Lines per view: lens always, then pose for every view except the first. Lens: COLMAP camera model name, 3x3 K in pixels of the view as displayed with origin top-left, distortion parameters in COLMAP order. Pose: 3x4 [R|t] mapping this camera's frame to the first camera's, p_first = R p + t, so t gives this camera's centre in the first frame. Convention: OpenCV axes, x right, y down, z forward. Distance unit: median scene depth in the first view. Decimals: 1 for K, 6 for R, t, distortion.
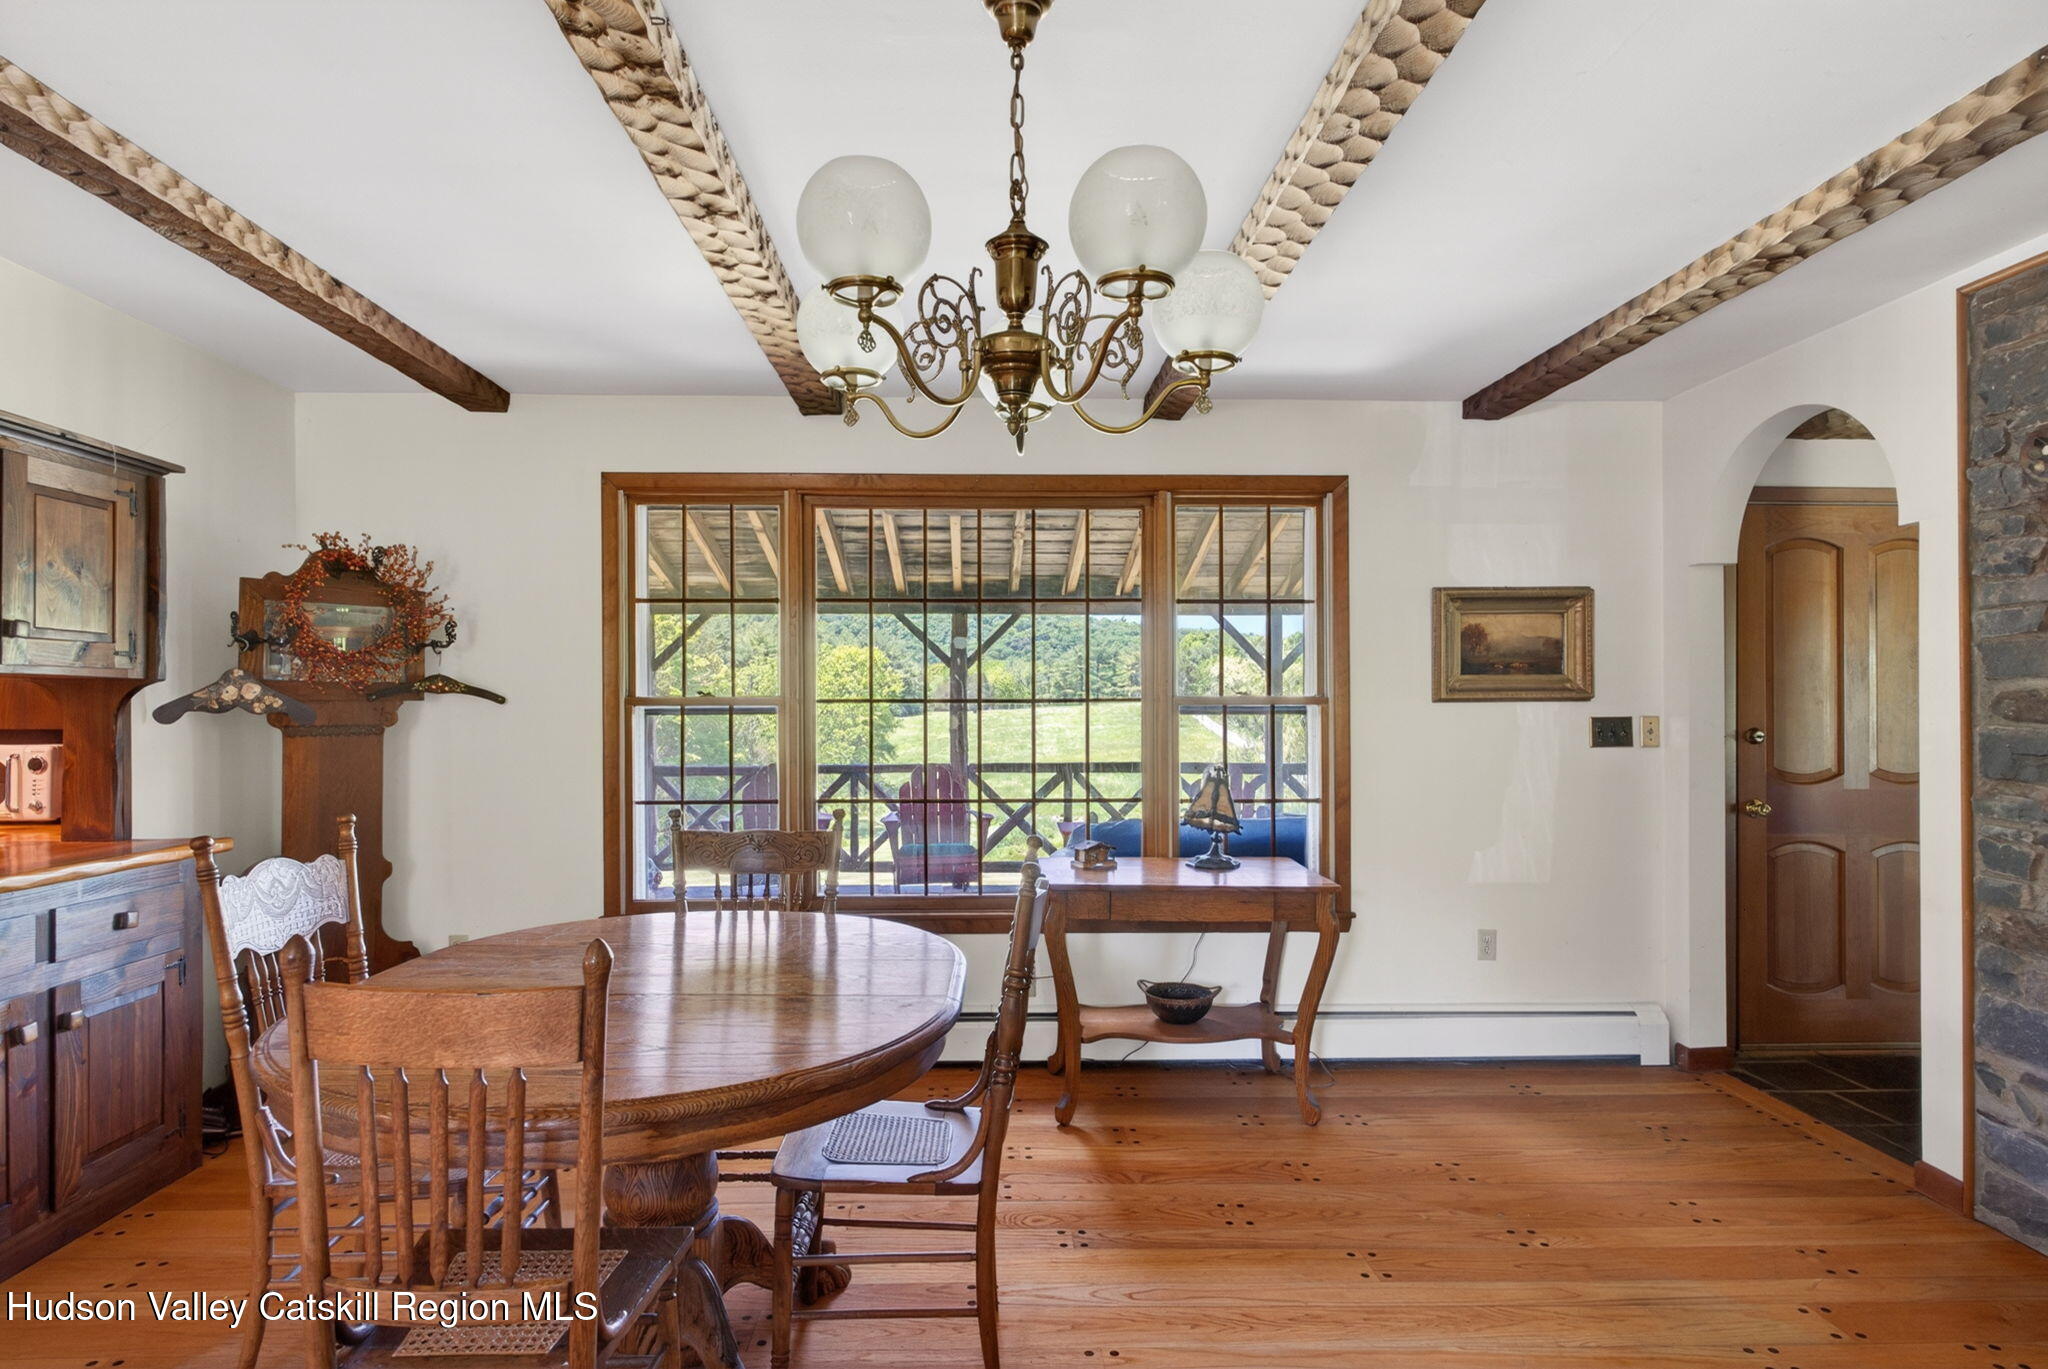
lens RADIAL K [[1119.2, 0, 990.7], [0, 1119.2, 693.0], [0, 0, 1]] dist [0.003808, -0.000411]
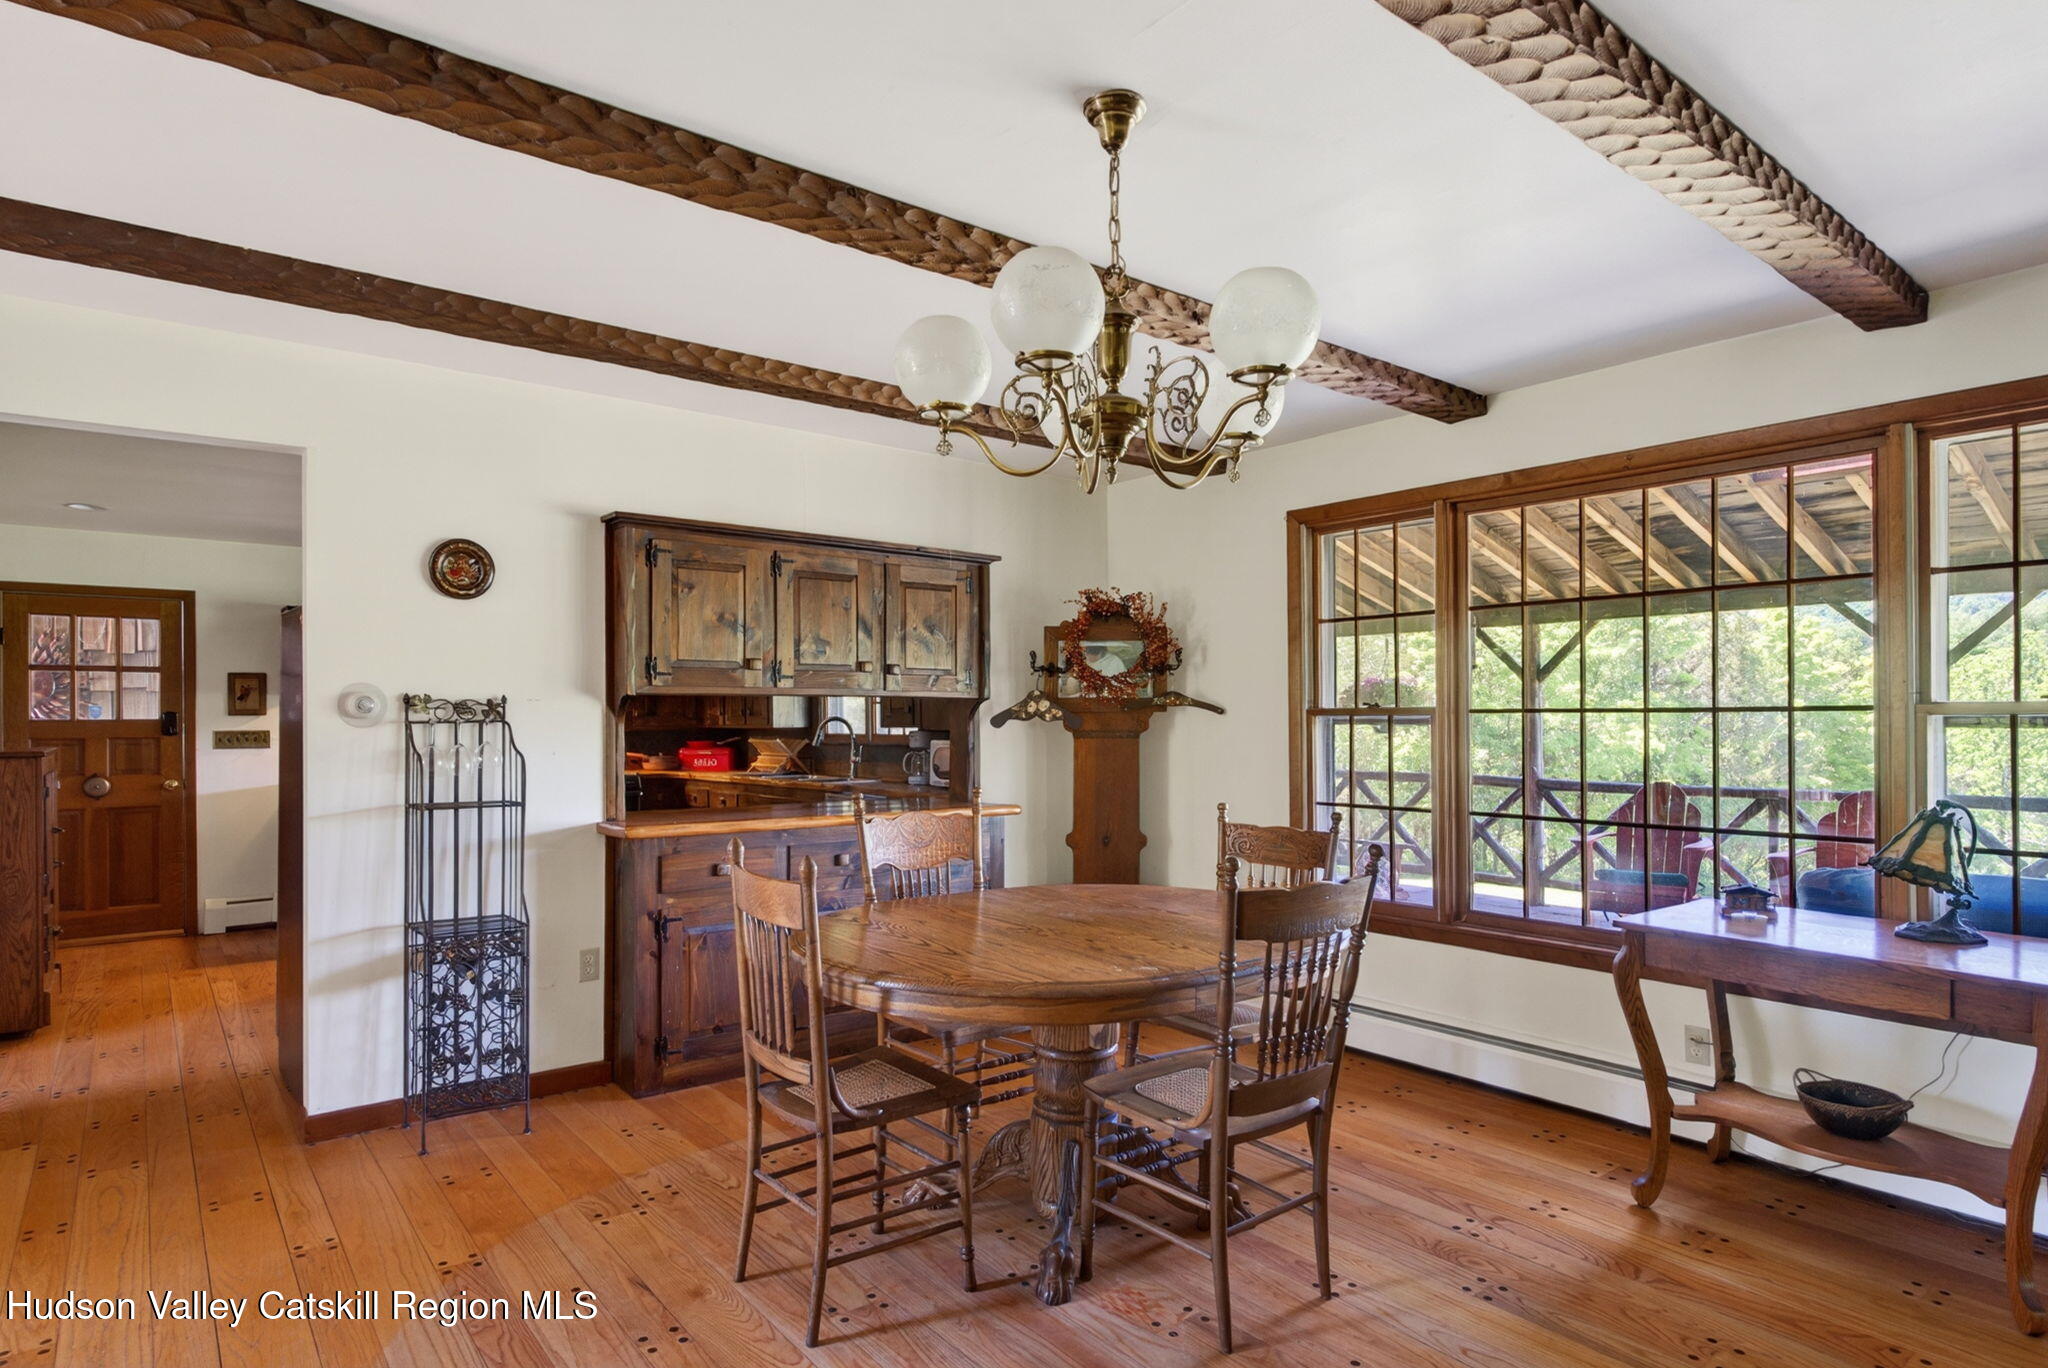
lens RADIAL K [[1119.2, 0, 1012.5], [0, 1119.2, 702.1], [0, 0, 1]] dist [0.003808, -0.000411]
pose [[0.604468, -0.011798, -0.796542, 0.429394], [0.008219, 0.999929, -0.008573, 0.005480], [0.796587, -0.001365, 0.604522, 0.096569]]
